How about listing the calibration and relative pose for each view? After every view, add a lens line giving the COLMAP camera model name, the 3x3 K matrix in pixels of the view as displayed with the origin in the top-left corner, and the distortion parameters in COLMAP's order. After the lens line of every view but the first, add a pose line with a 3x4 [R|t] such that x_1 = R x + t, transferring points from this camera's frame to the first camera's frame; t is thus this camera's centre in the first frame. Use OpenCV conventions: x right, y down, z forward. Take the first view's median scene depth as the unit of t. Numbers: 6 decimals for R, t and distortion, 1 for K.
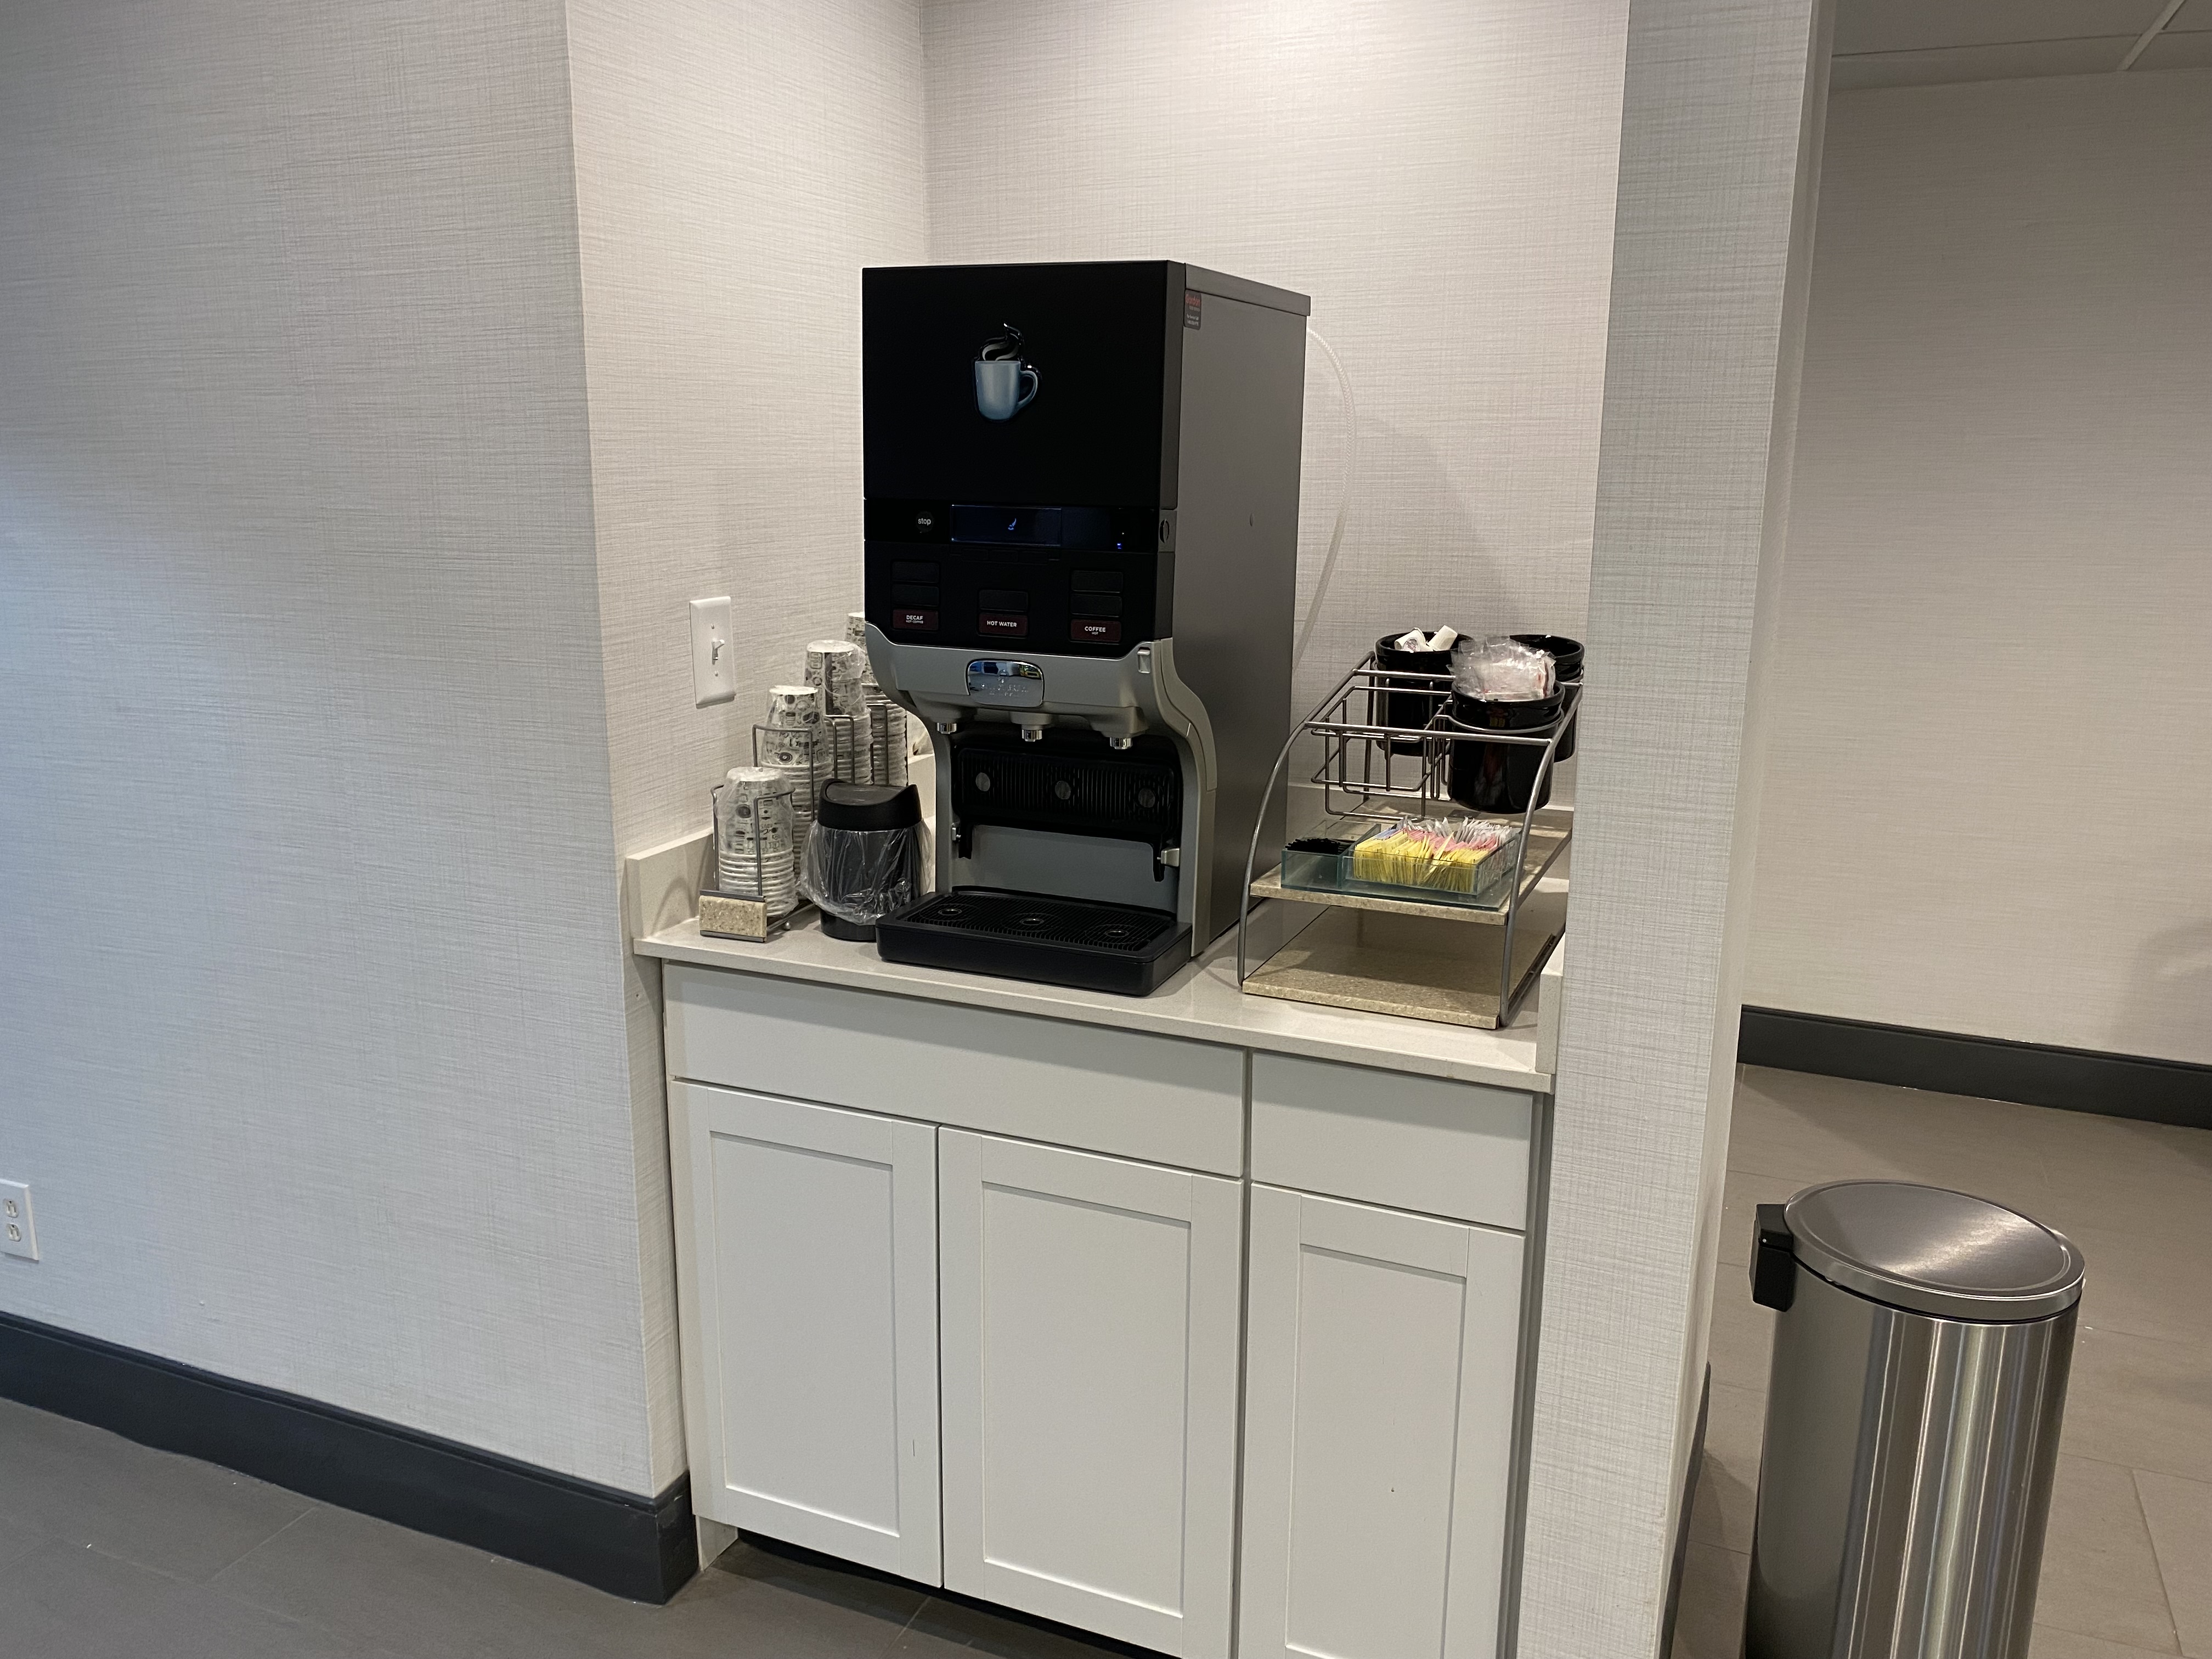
lens RADIAL K [[1667.3, 0, 1114.5], [0, 1667.3, 823.4], [0, 0, 1]] dist [0.023607, -0.028332]
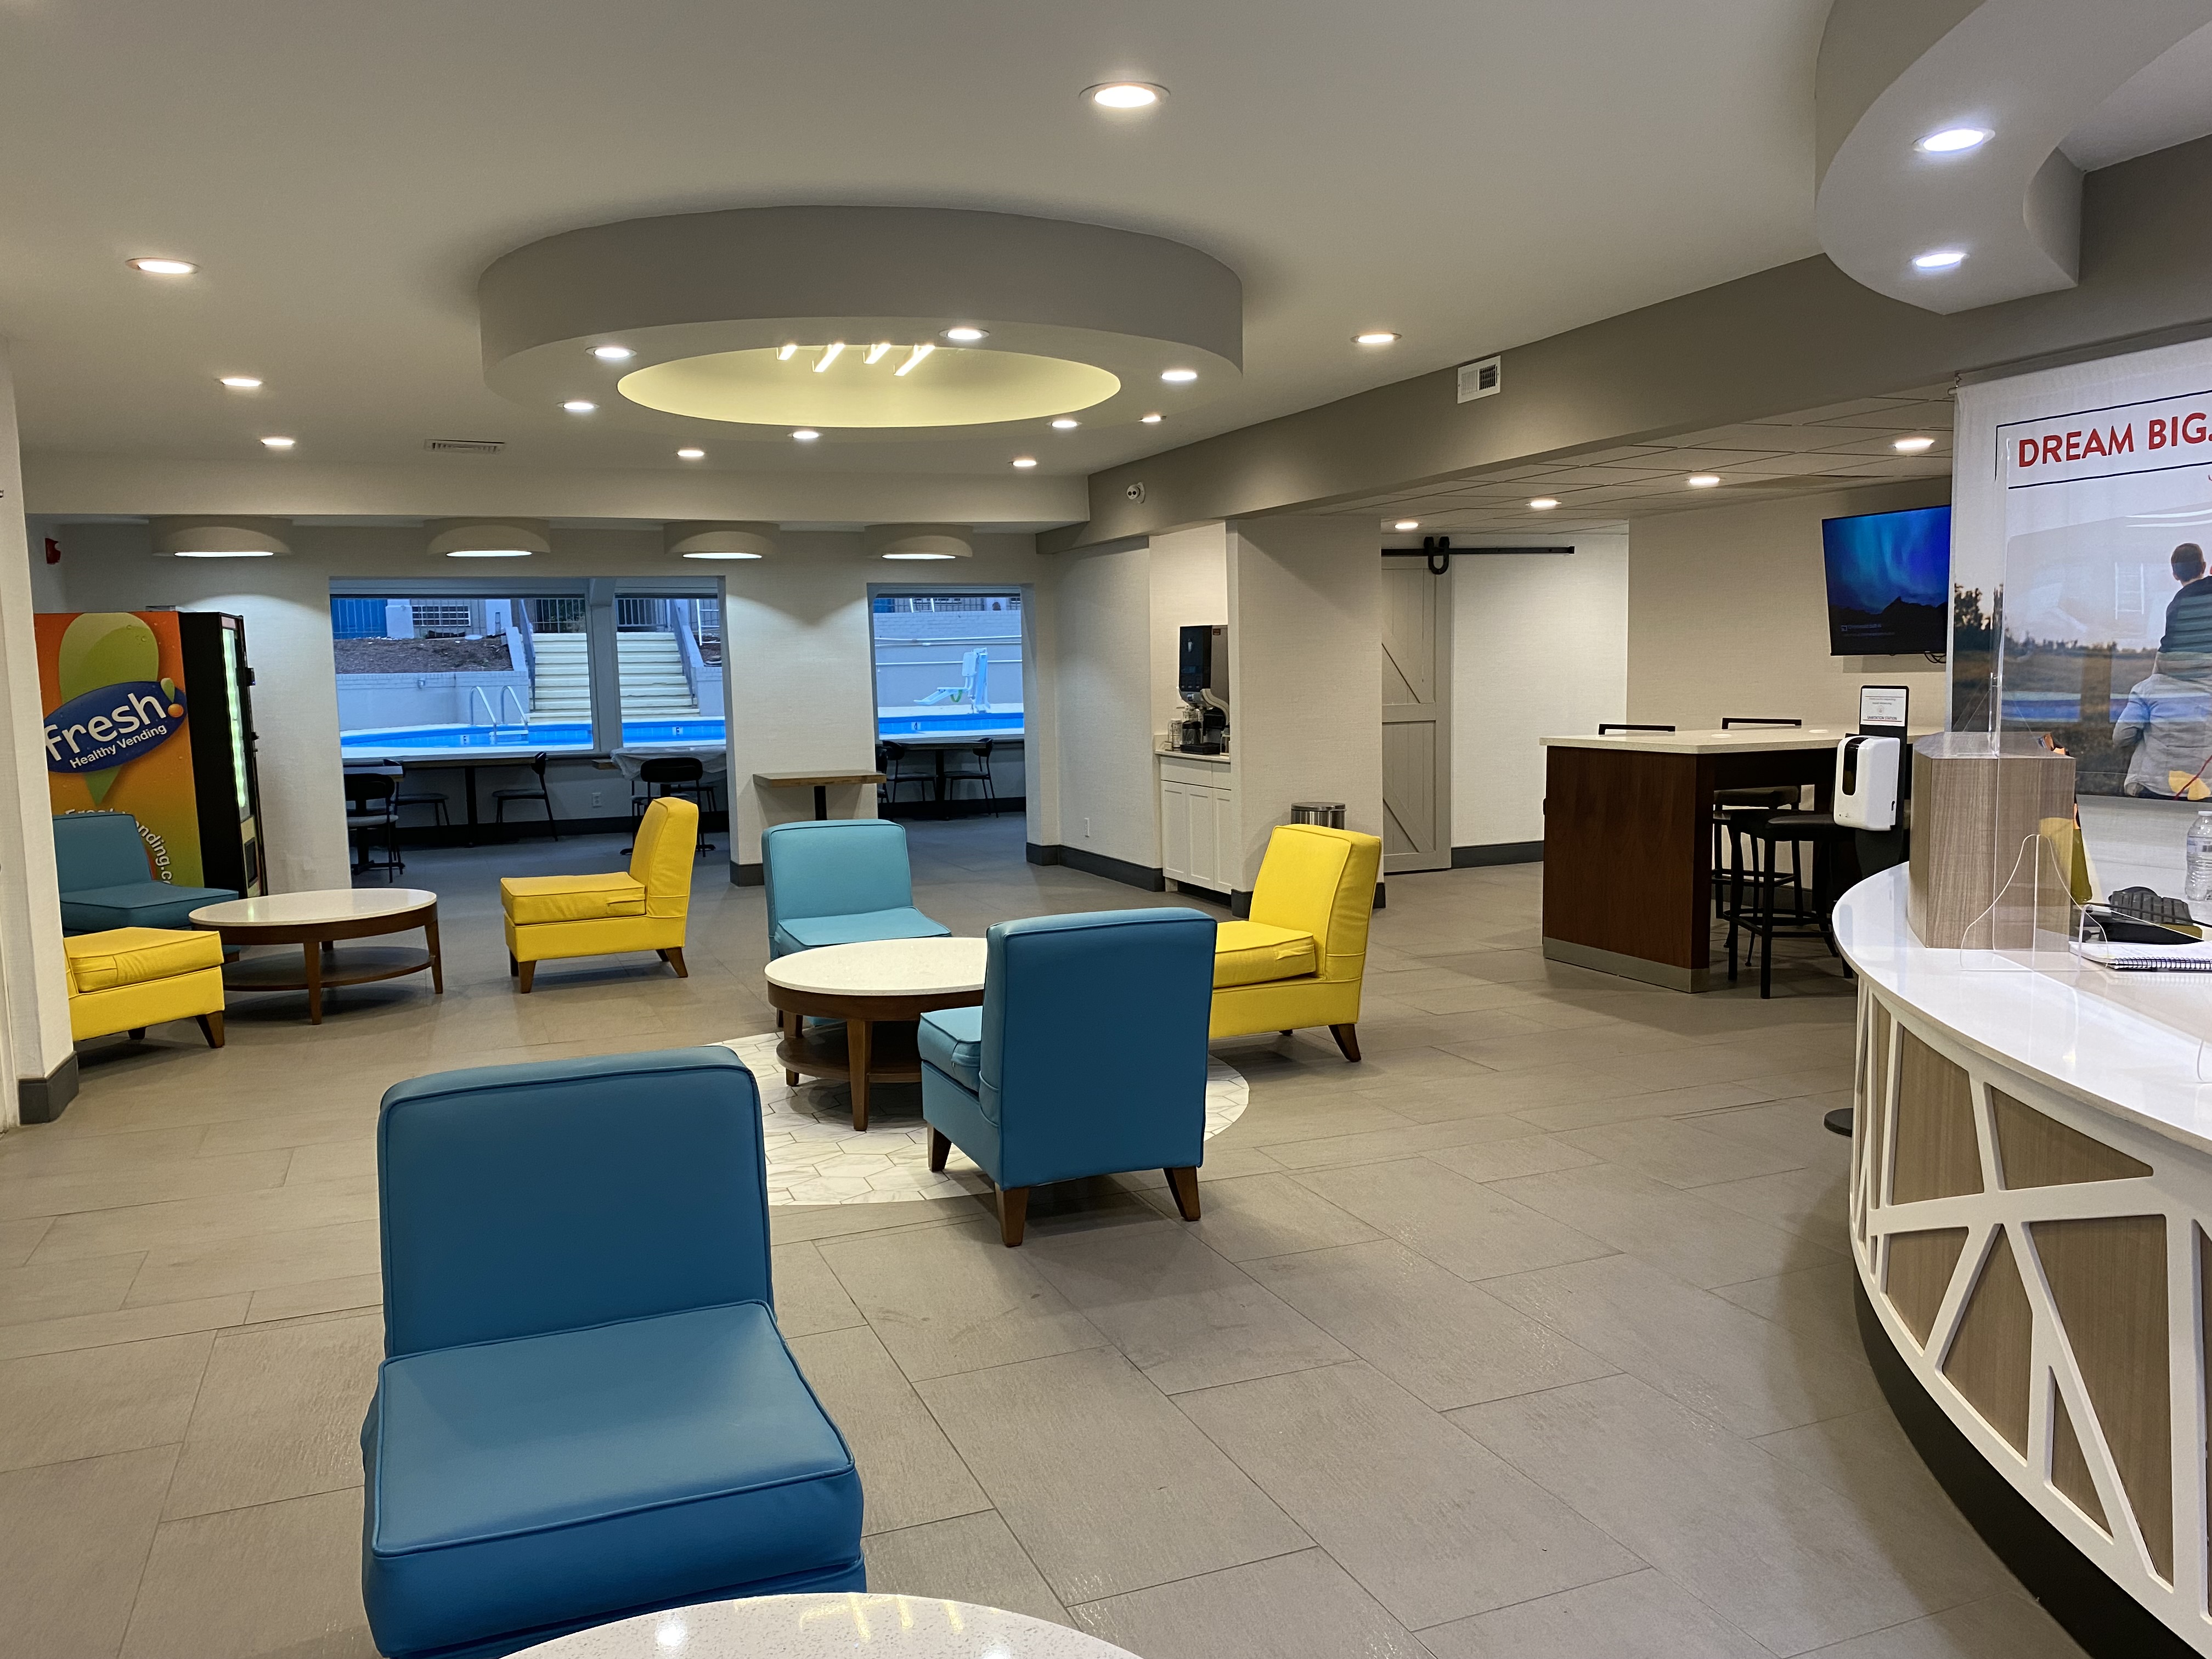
lens RADIAL K [[1667.3, 0, 1102.3], [0, 1667.3, 837.8], [0, 0, 1]] dist [0.023607, -0.028332]
pose [[0.680841, 0.050701, -0.730674, 3.415044], [-0.130056, 0.990117, -0.052482, 0.633887], [0.720791, 0.130760, 0.680707, -2.624082]]
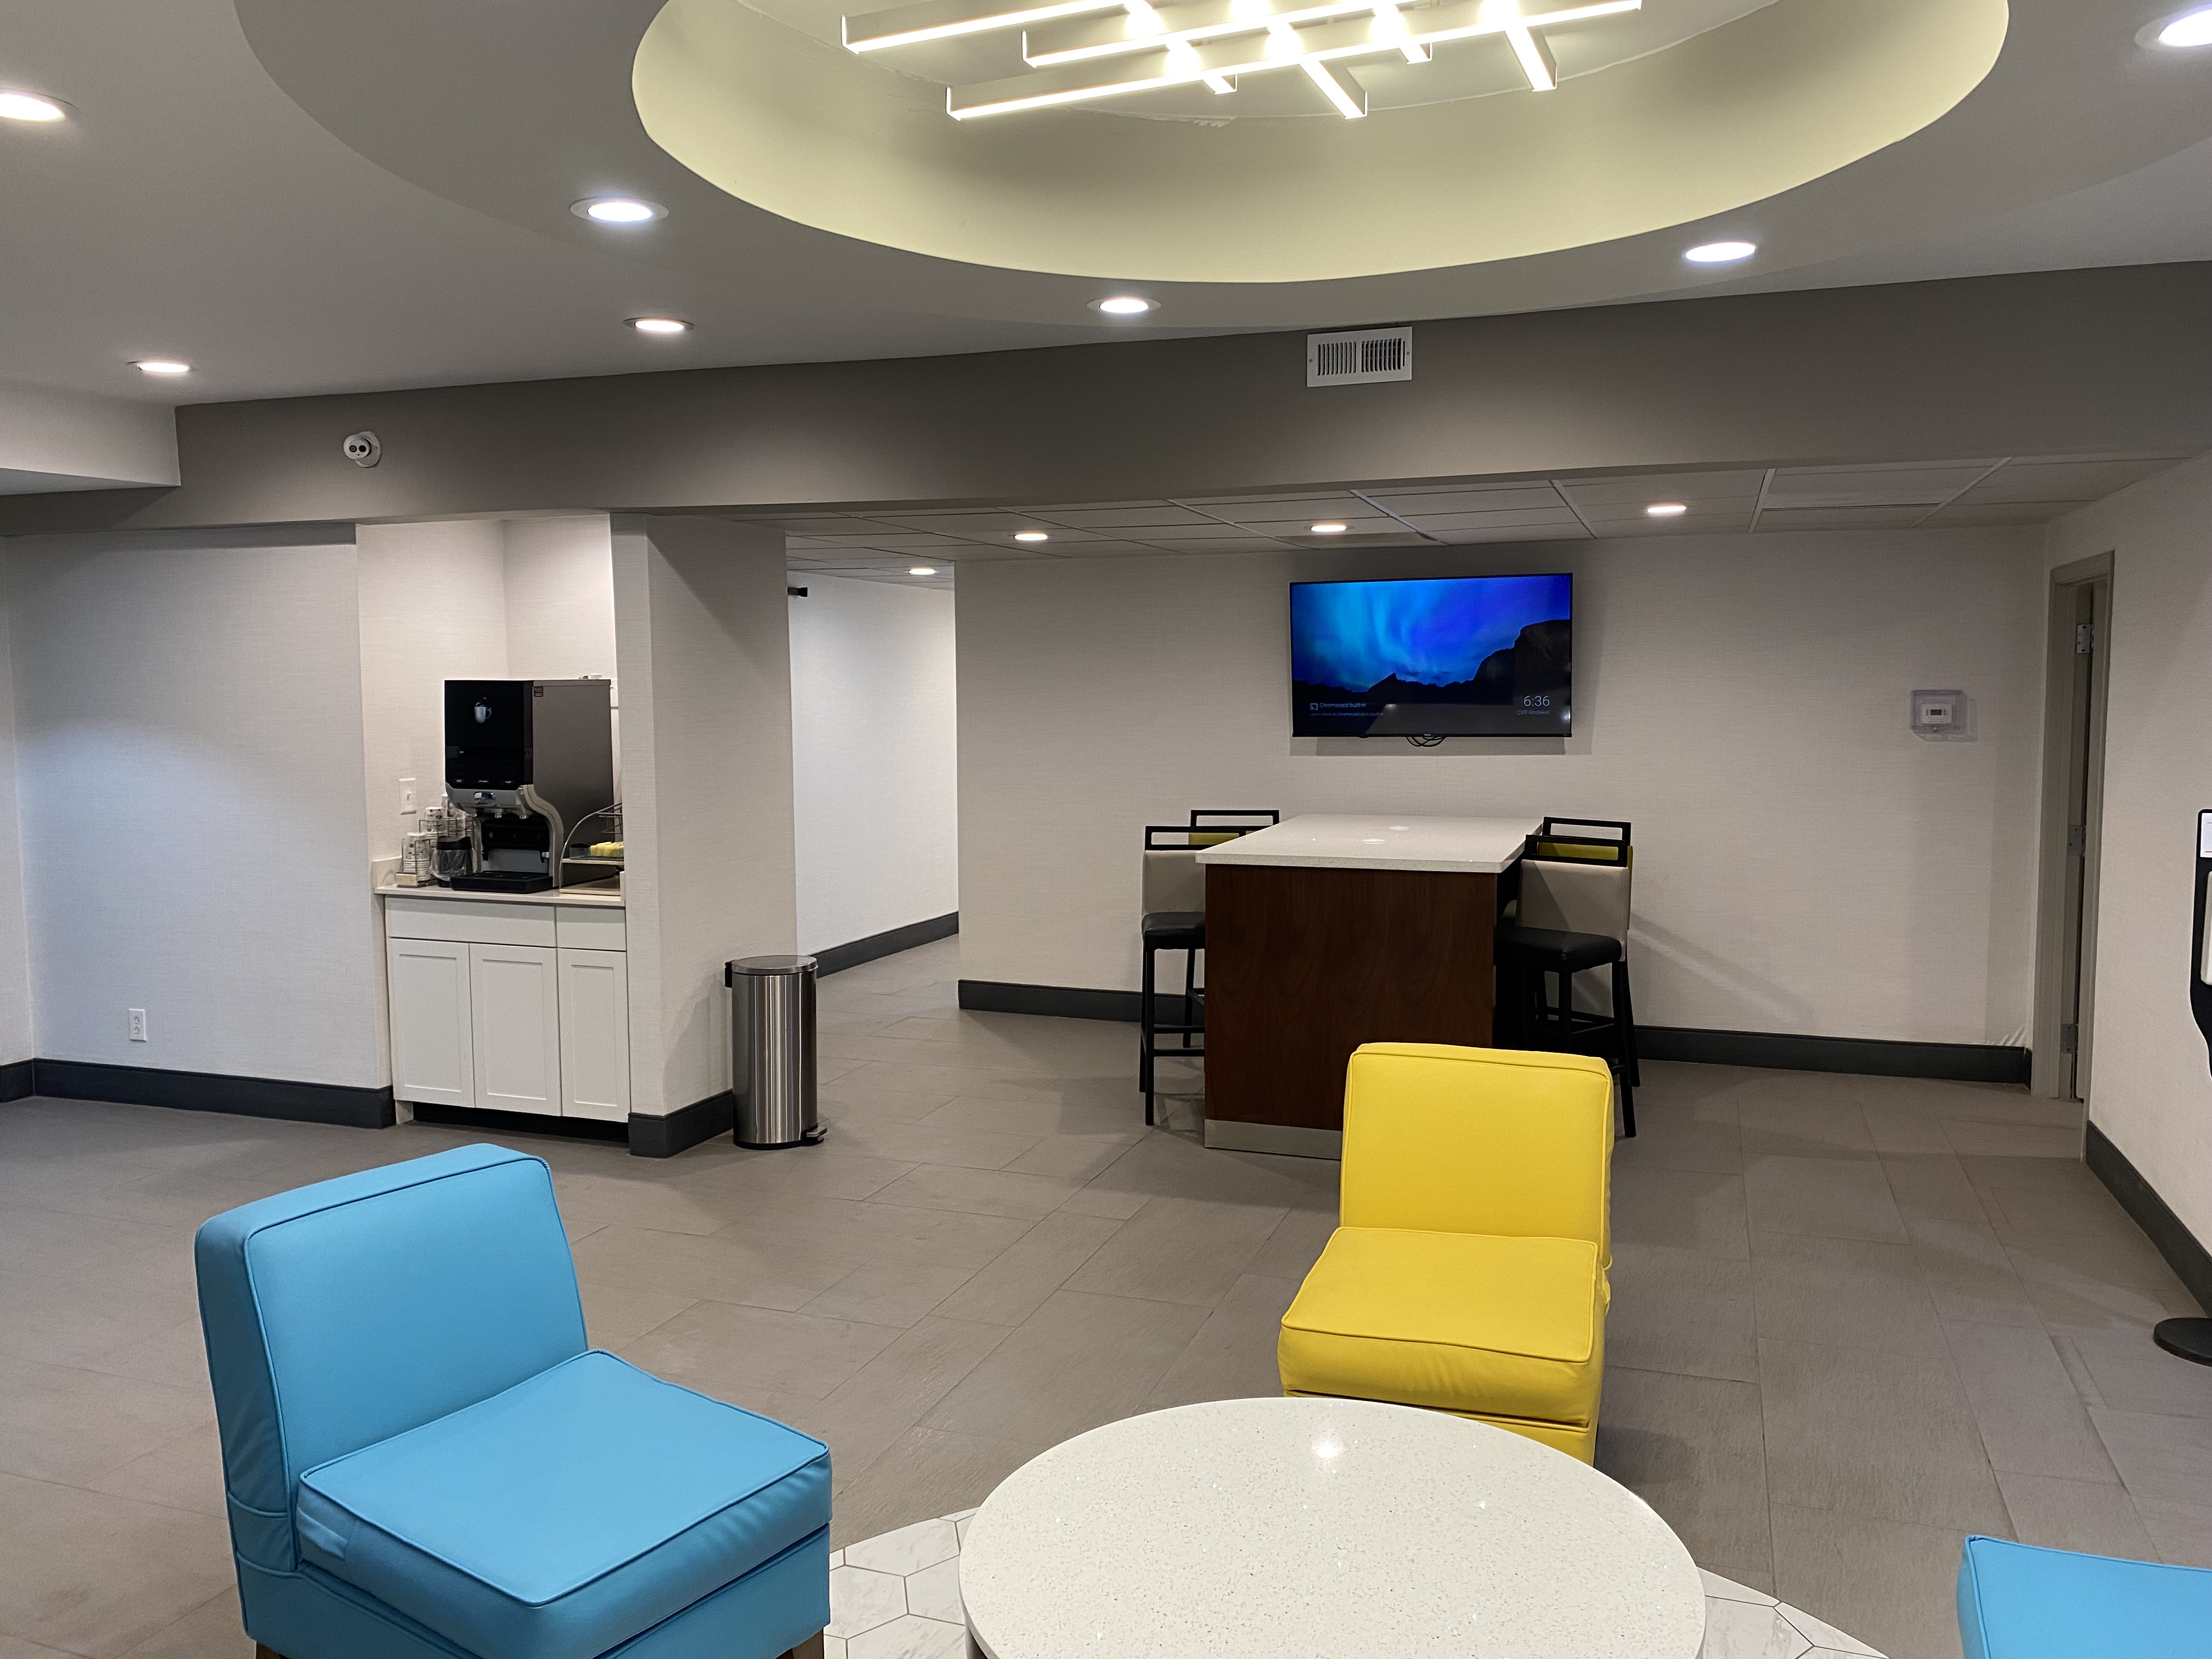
lens RADIAL K [[1667.3, 0, 1100.3], [0, 1667.3, 817.7], [0, 0, 1]] dist [0.023607, -0.028332]
pose [[0.998690, -0.017739, 0.047993, 0.896570], [0.024294, 0.989902, -0.139656, 0.402083], [-0.045031, 0.140639, 0.989036, -2.112912]]
